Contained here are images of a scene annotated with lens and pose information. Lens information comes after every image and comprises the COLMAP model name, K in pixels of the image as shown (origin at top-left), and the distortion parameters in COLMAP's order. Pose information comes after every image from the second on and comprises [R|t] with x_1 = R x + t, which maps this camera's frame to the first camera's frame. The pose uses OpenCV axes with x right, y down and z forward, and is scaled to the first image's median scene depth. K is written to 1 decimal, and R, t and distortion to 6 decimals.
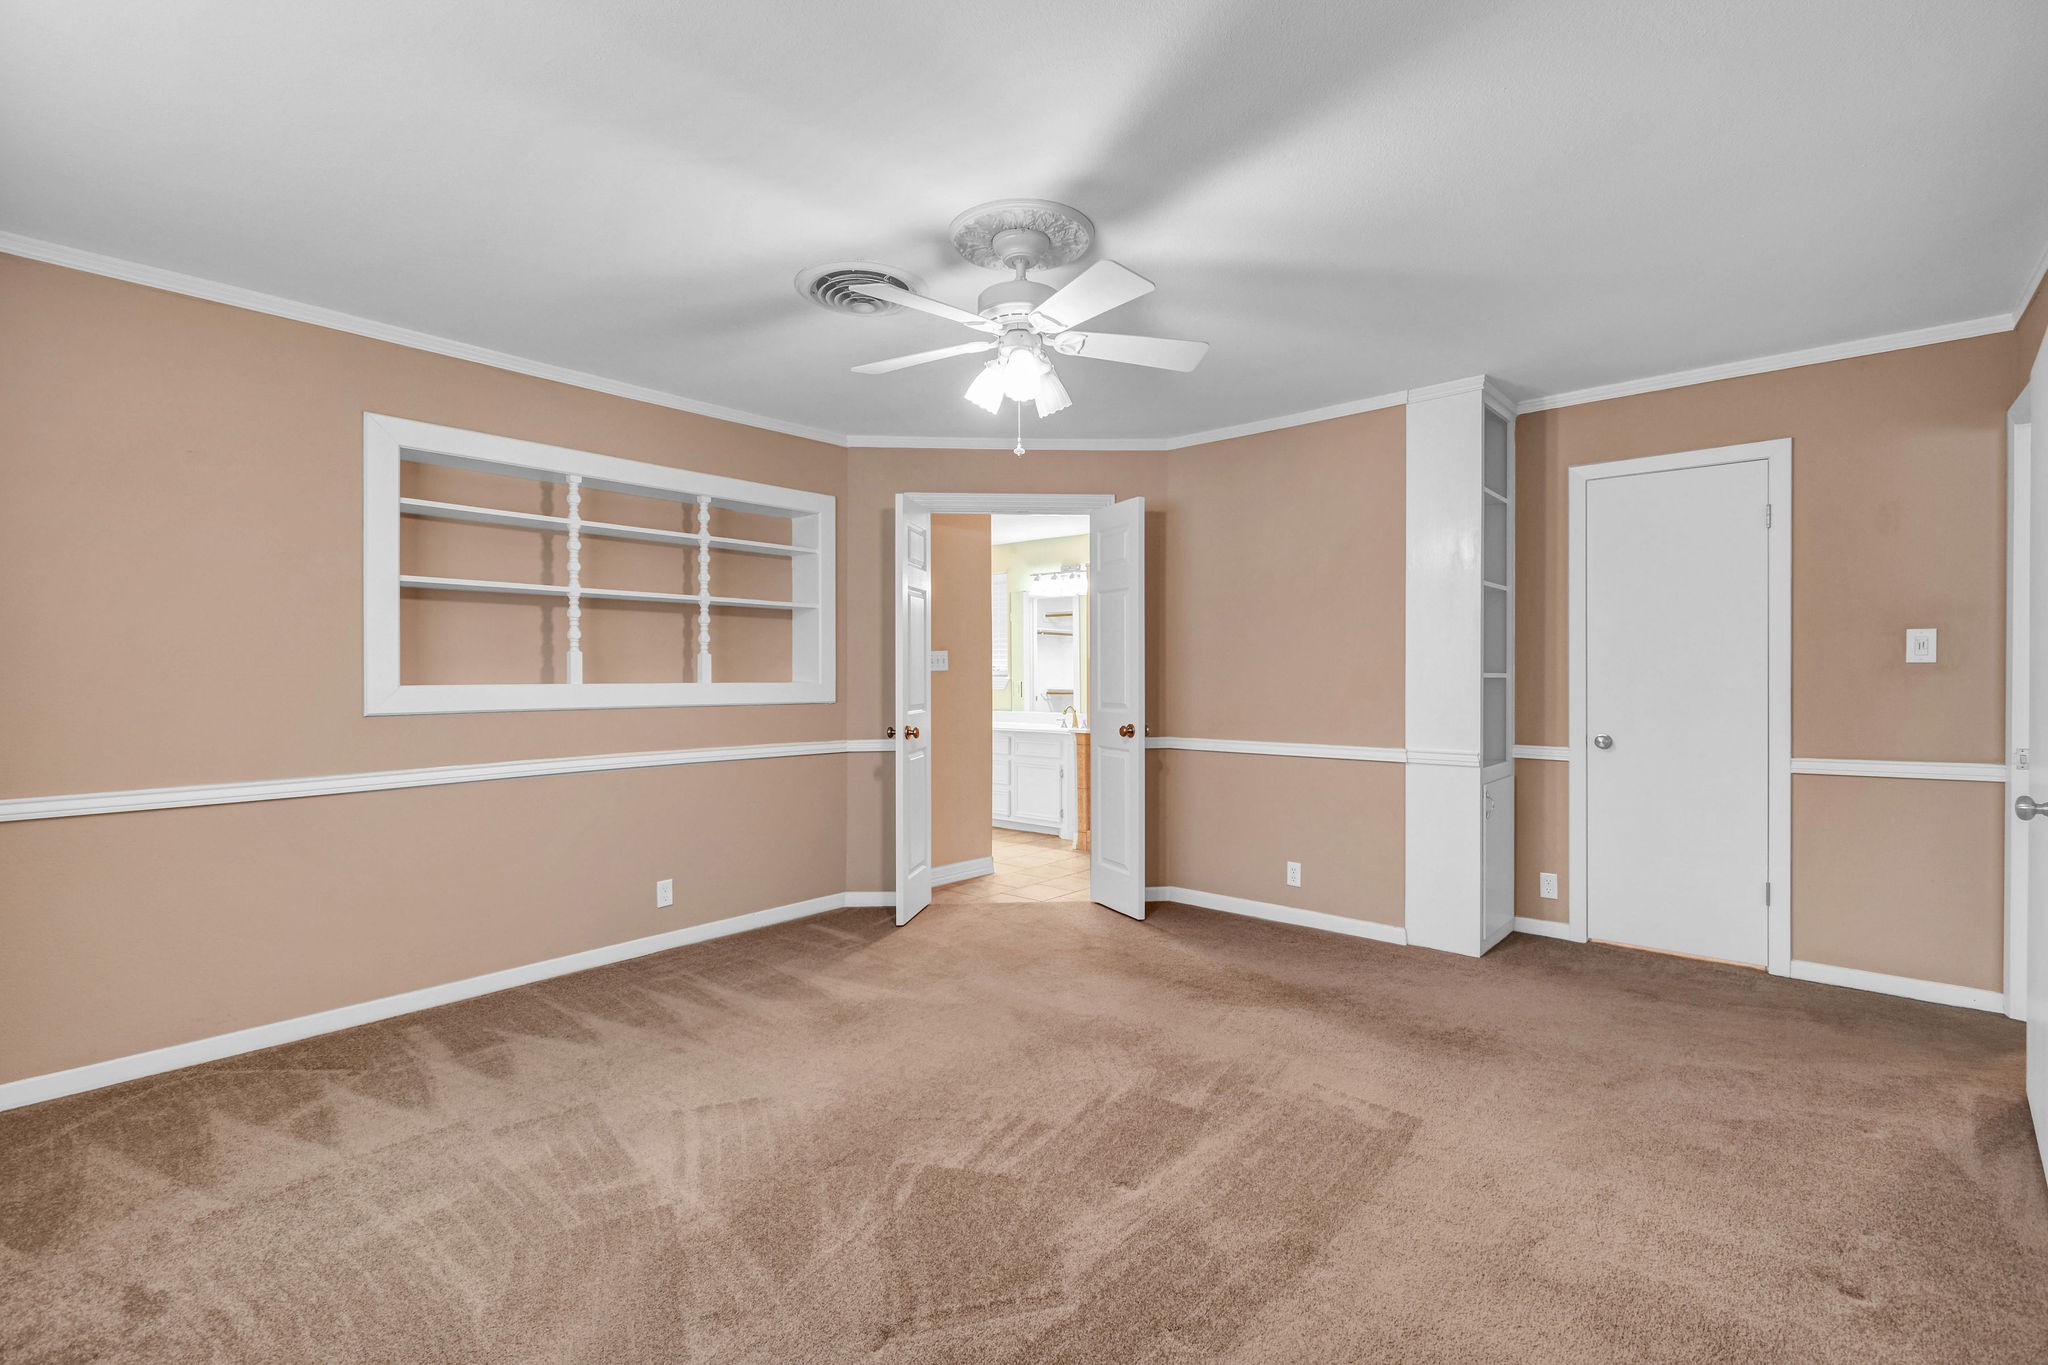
lens RADIAL K [[912.7, 0, 1038.5], [0, 912.7, 678.6], [0, 0, 1]] dist [0.002220, -0.002314]
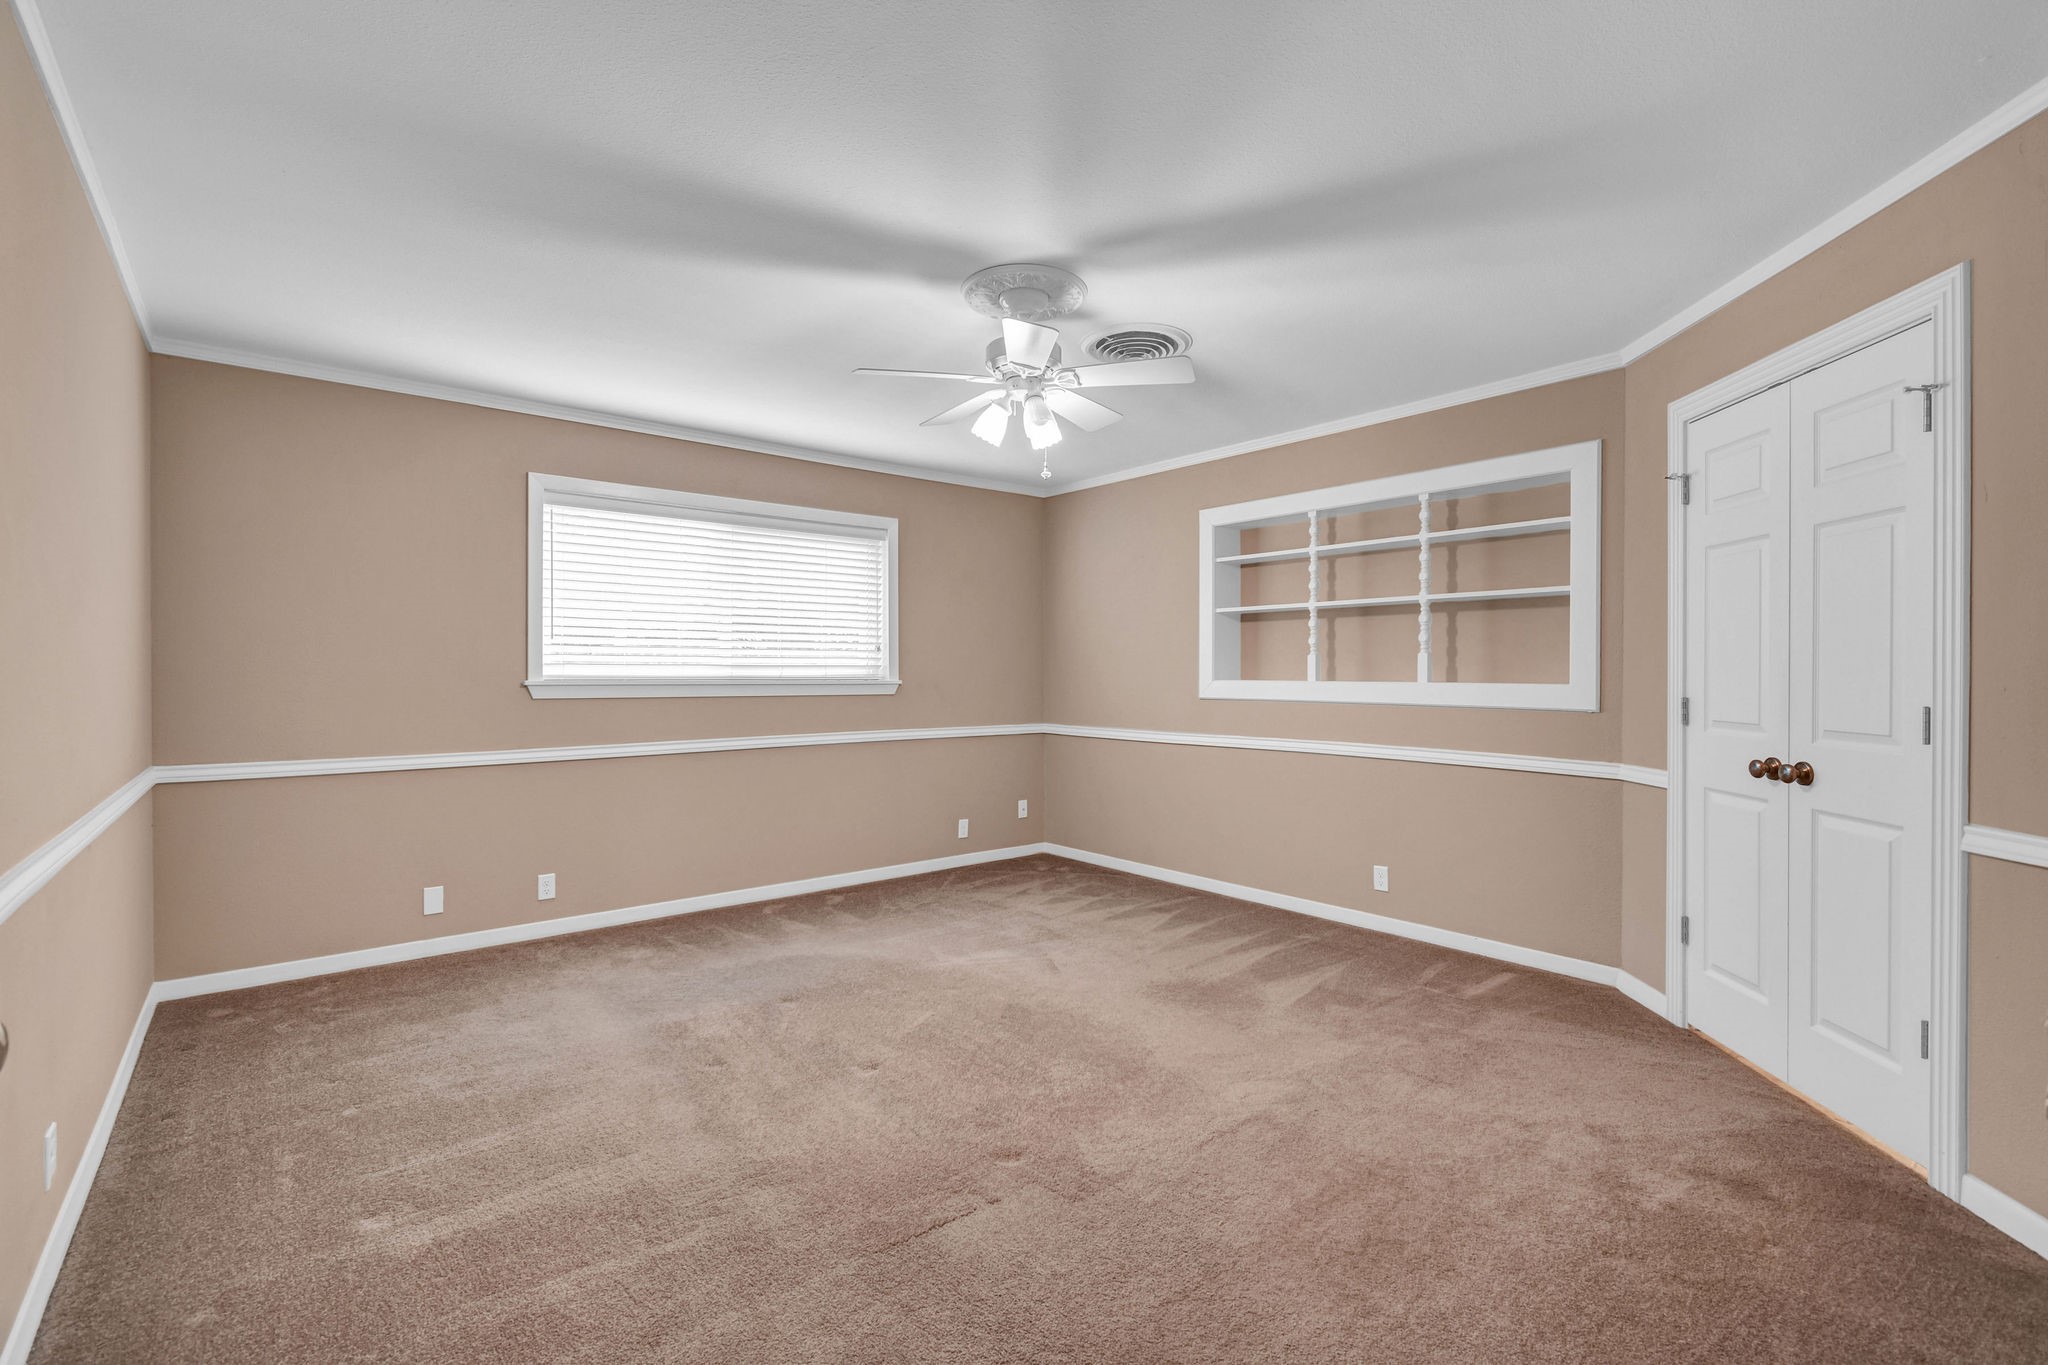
lens RADIAL K [[912.7, 0, 1041.6], [0, 912.7, 677.8], [0, 0, 1]] dist [0.002220, -0.002314]
pose [[-0.167964, 0.004981, -0.985780, 0.725105], [-0.009793, 0.999929, 0.006721, -0.002781], [0.985744, 0.010782, -0.167904, 0.804264]]
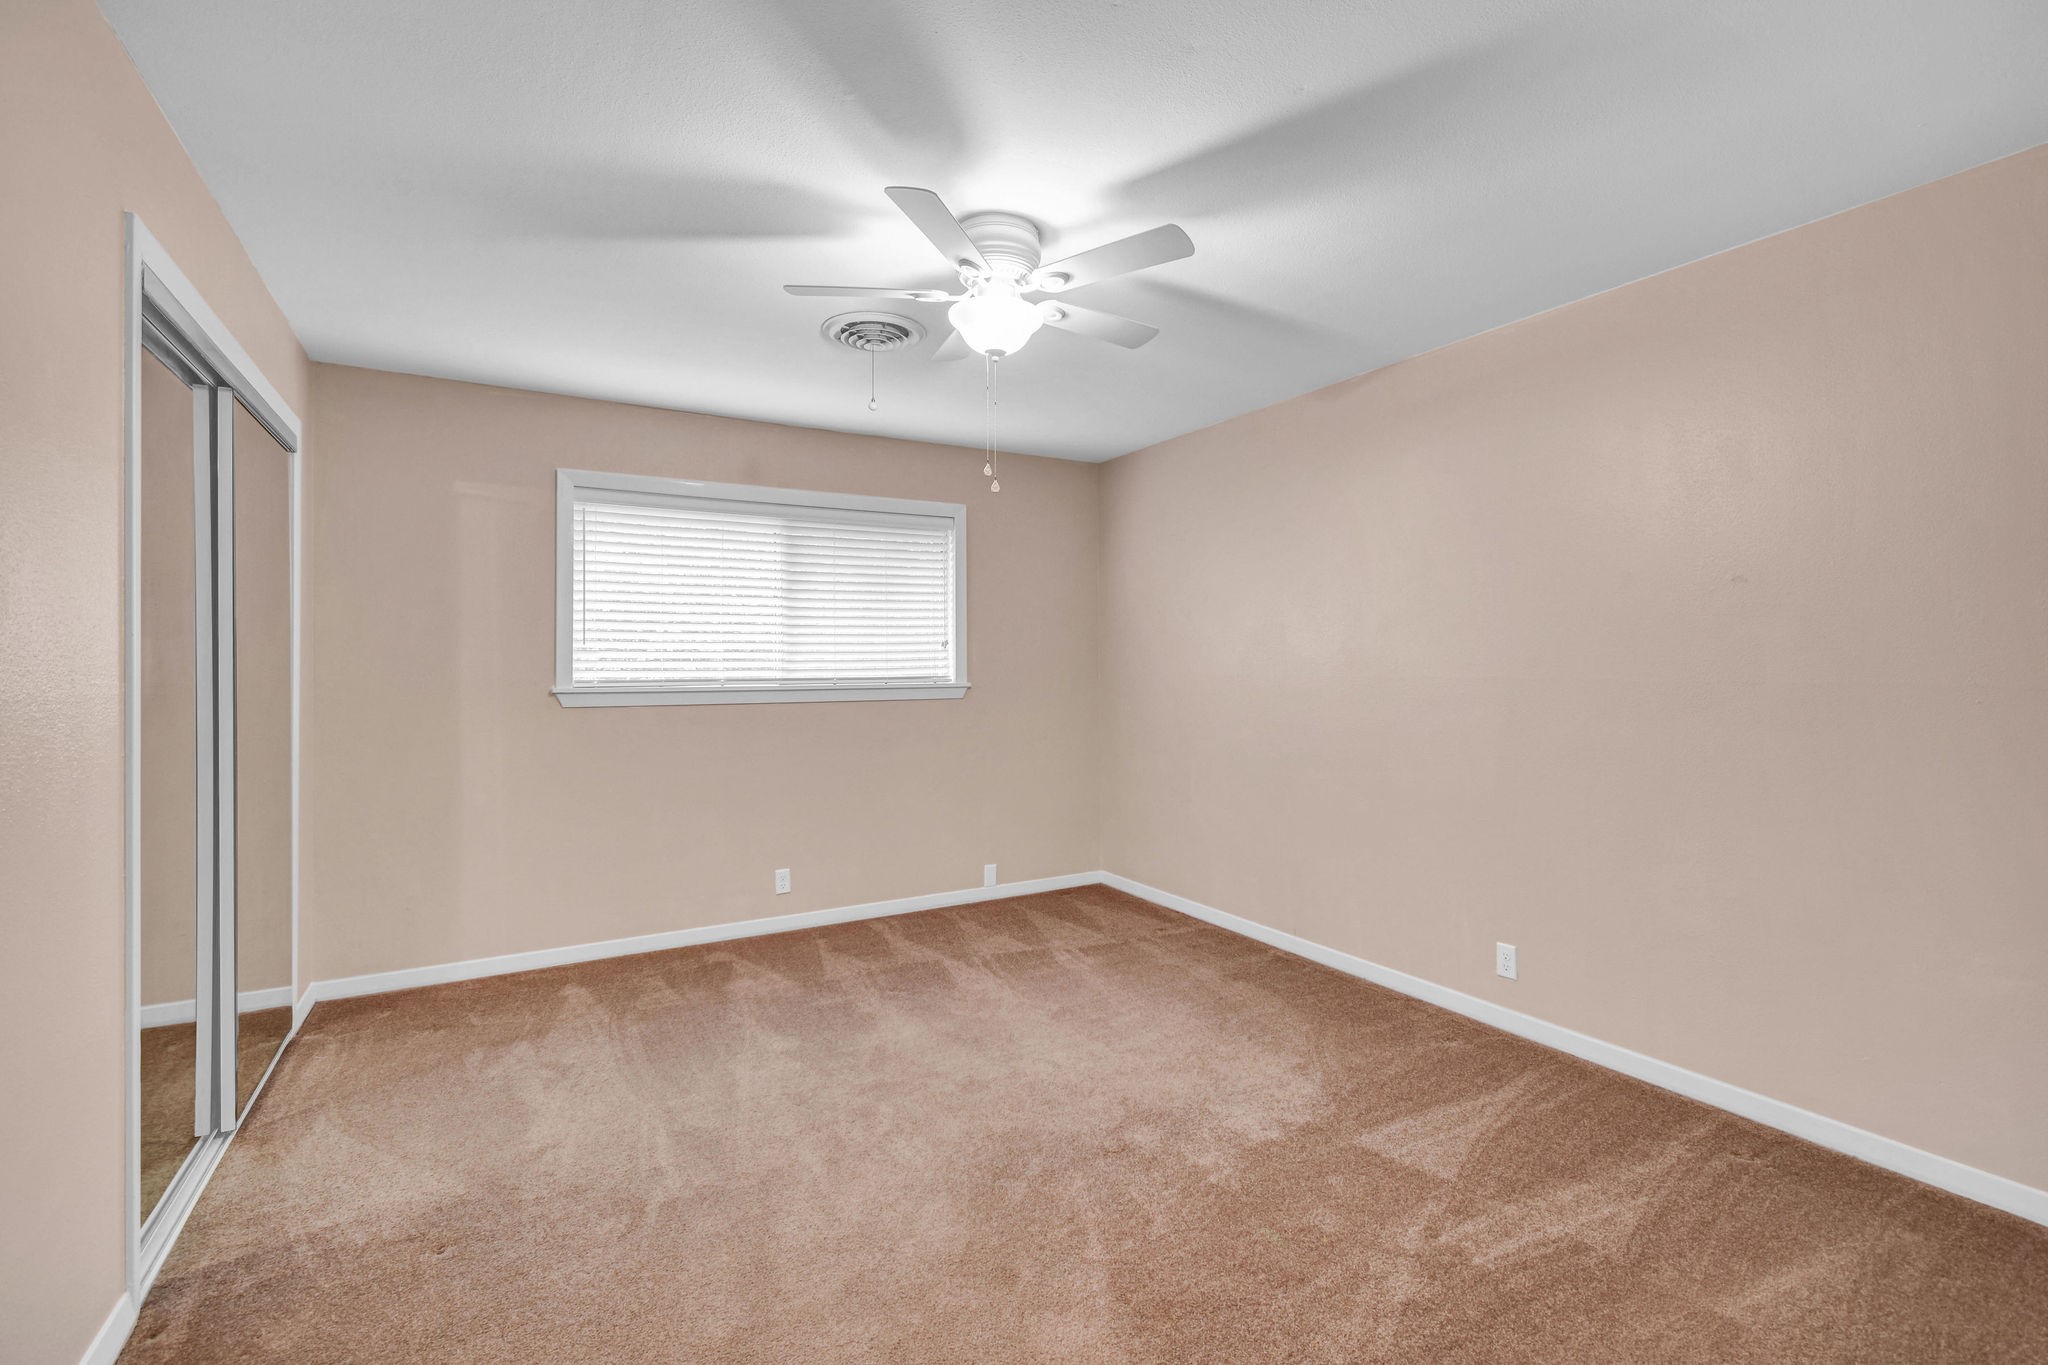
lens RADIAL K [[912.7, 0, 1017.4], [0, 912.7, 670.0], [0, 0, 1]] dist [0.002220, -0.002314]
pose [[-0.352198, -0.010323, -0.935869, 0.542580], [0.013378, 0.999781, -0.016062, 0.016013], [0.935830, -0.018177, -0.351983, 0.860586]]
